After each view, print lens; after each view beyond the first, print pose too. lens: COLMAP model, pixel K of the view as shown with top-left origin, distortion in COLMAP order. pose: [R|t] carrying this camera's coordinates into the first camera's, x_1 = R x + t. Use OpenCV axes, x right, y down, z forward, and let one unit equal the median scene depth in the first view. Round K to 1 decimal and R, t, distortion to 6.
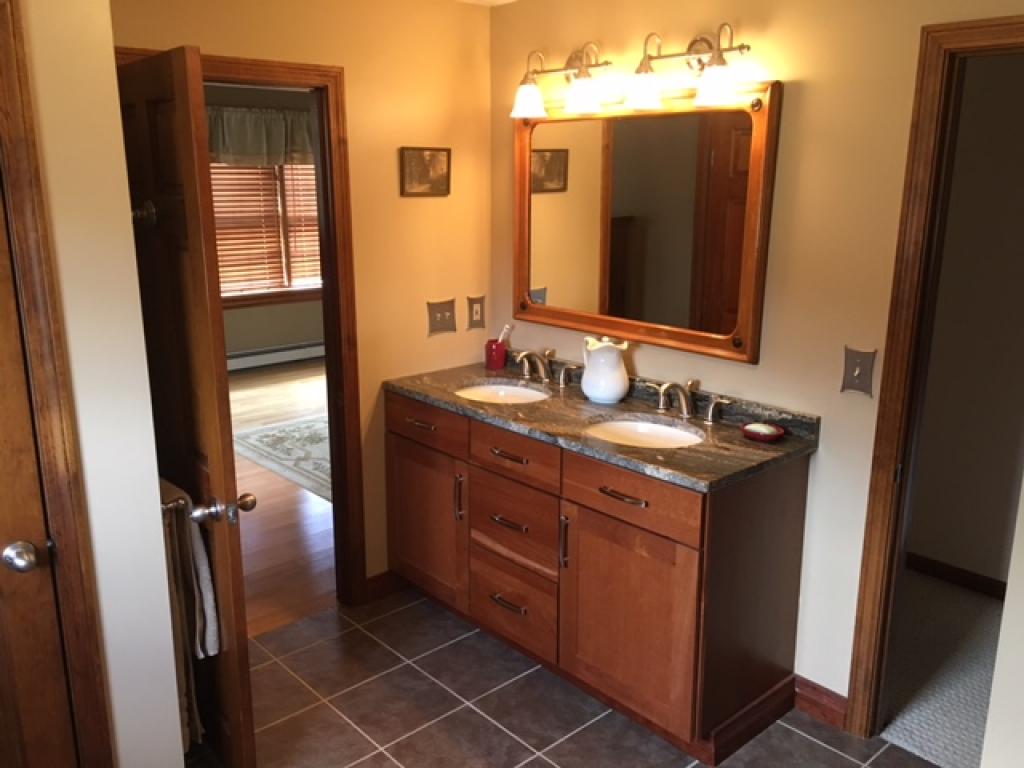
lens RADIAL K [[863.8, 0, 512.3], [0, 863.8, 385.0], [0, 0, 1]] dist [0.081217, -0.110608]
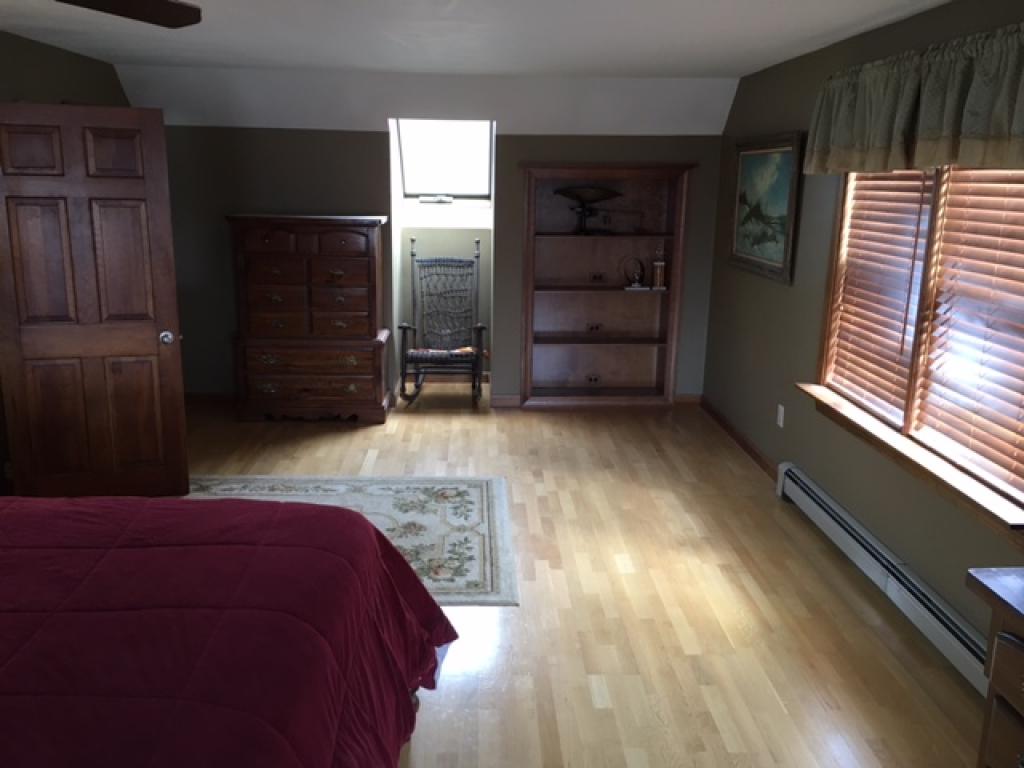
lens RADIAL K [[863.8, 0, 512.0], [0, 863.8, 382.3], [0, 0, 1]] dist [0.081217, -0.110608]
pose [[-0.638207, 0.166936, -0.751548, 0.284122], [-0.201219, 0.906103, 0.372139, -0.346072], [0.743104, 0.388727, -0.544691, 1.404232]]
